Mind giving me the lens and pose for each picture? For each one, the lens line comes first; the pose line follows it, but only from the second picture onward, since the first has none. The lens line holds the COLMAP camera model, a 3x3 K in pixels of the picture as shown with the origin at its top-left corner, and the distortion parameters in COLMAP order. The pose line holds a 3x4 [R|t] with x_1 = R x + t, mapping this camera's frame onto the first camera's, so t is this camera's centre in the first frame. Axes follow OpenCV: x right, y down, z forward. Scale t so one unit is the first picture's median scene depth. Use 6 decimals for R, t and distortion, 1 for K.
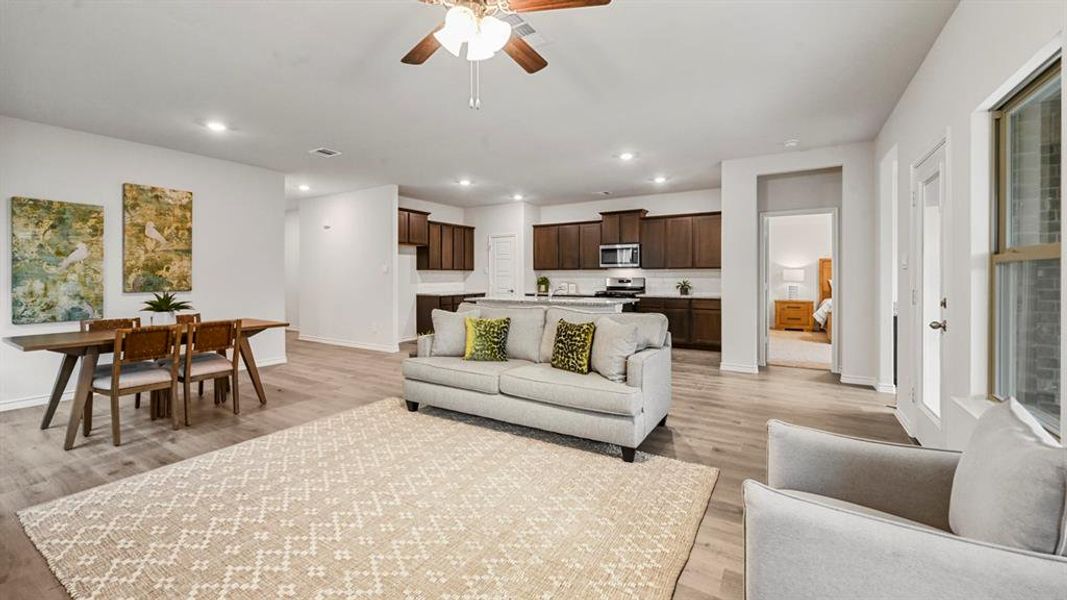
lens RADIAL K [[419.2, 0, 532.3], [0, 419.2, 277.3], [0, 0, 1]] dist [0.000524, 0.000468]
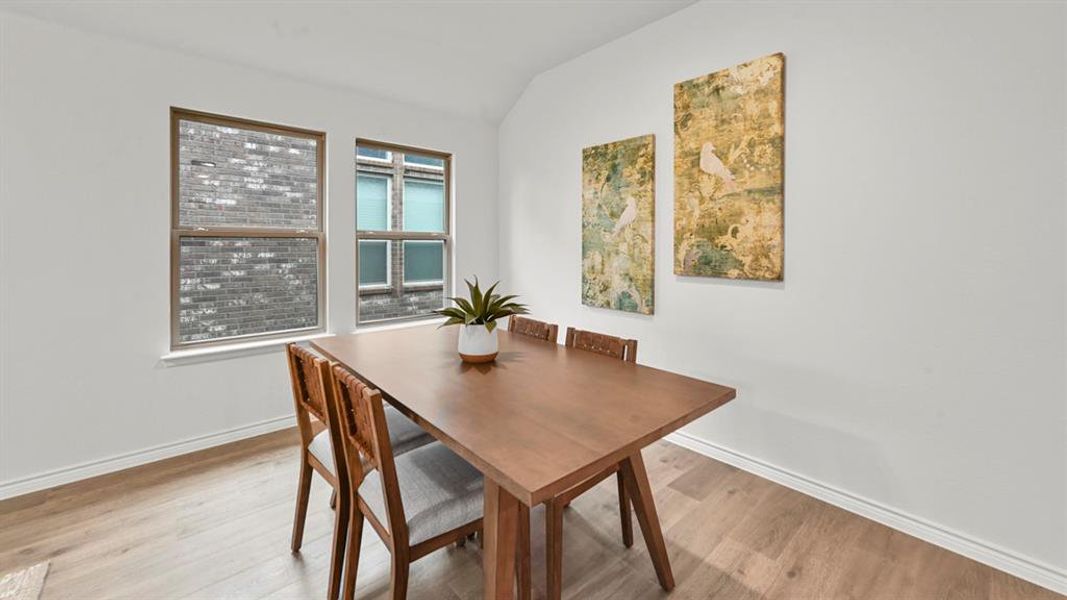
lens RADIAL K [[420.4, 0, 532.4], [0, 420.4, 245.7], [0, 0, 1]] dist [-0.000496, 0.000151]
pose [[-0.283861, 0.002424, -0.958862, -0.381613], [-0.006400, 0.999970, 0.004422, -0.005894], [0.958844, 0.007392, -0.283837, 1.026467]]
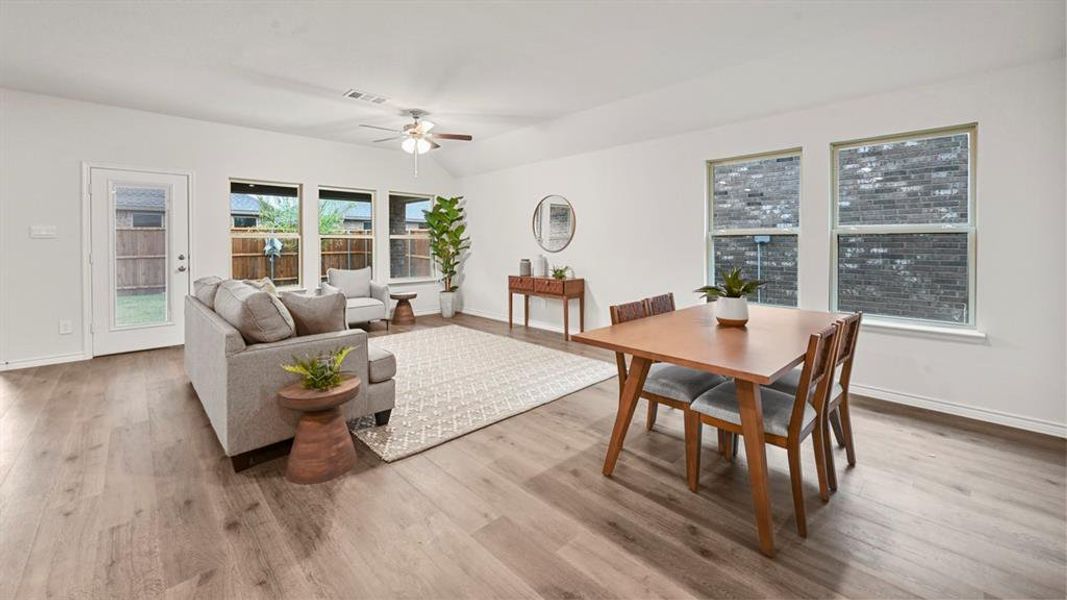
lens RADIAL K [[420.4, 0, 532.4], [0, 420.4, 245.7], [0, 0, 1]] dist [-0.000496, 0.000151]
pose [[-0.967925, 0.002435, 0.251229, -0.647808], [0.005908, 0.999897, 0.013072, -0.005647], [-0.251171, 0.014137, -0.967839, 1.459779]]
